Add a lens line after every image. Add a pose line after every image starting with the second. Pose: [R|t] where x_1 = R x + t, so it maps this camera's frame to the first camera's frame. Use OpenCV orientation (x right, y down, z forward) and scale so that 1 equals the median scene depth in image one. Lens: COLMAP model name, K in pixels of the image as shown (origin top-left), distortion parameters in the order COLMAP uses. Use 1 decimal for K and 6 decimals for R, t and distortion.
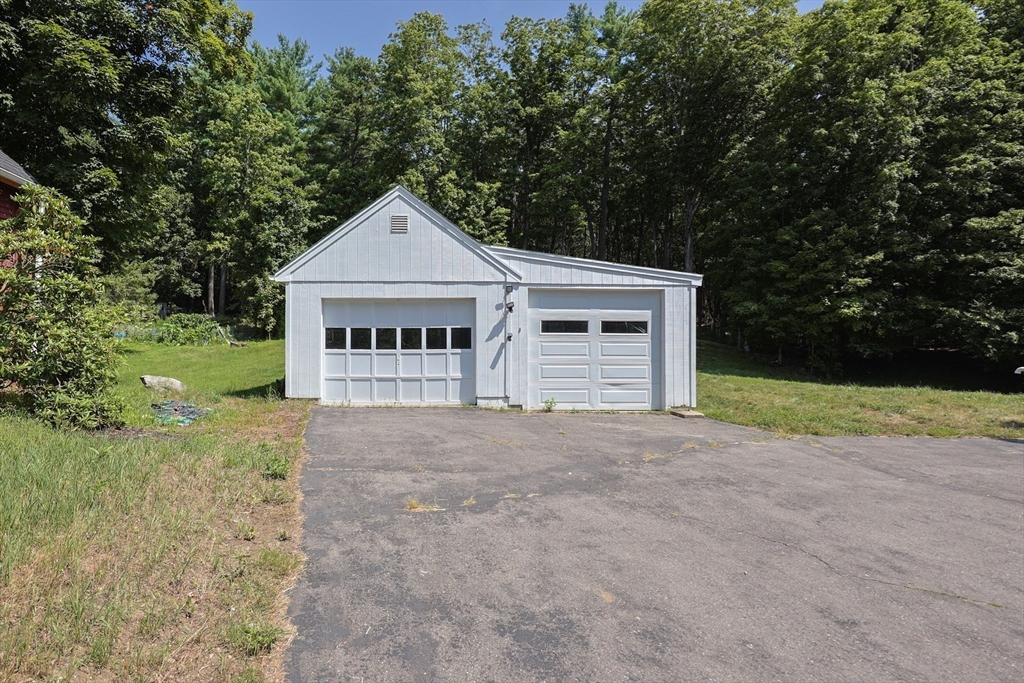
lens RADIAL K [[515.1, 0, 512.1], [0, 515.1, 340.7], [0, 0, 1]] dist [0.006764, 0.000302]
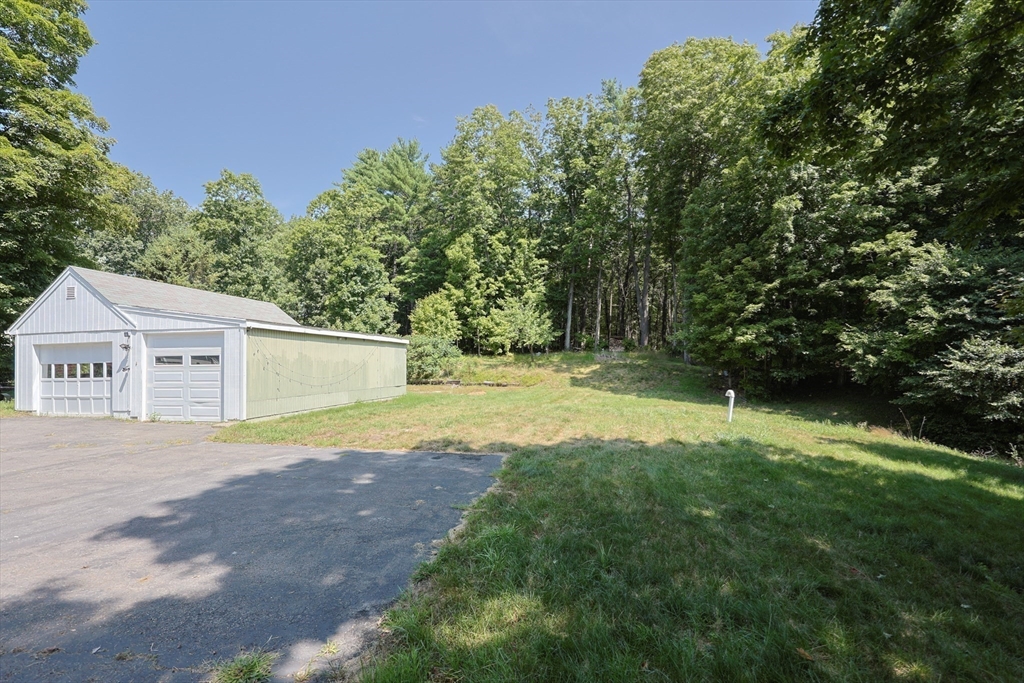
lens RADIAL K [[427.2, 0, 514.6], [0, 427.2, 371.0], [0, 0, 1]] dist [-0.002507, -0.000033]
pose [[0.975184, -0.011650, -0.221089, 1.252719], [0.012636, 0.999916, 0.003048, 0.009199], [0.221035, -0.005767, 0.975249, 0.093744]]
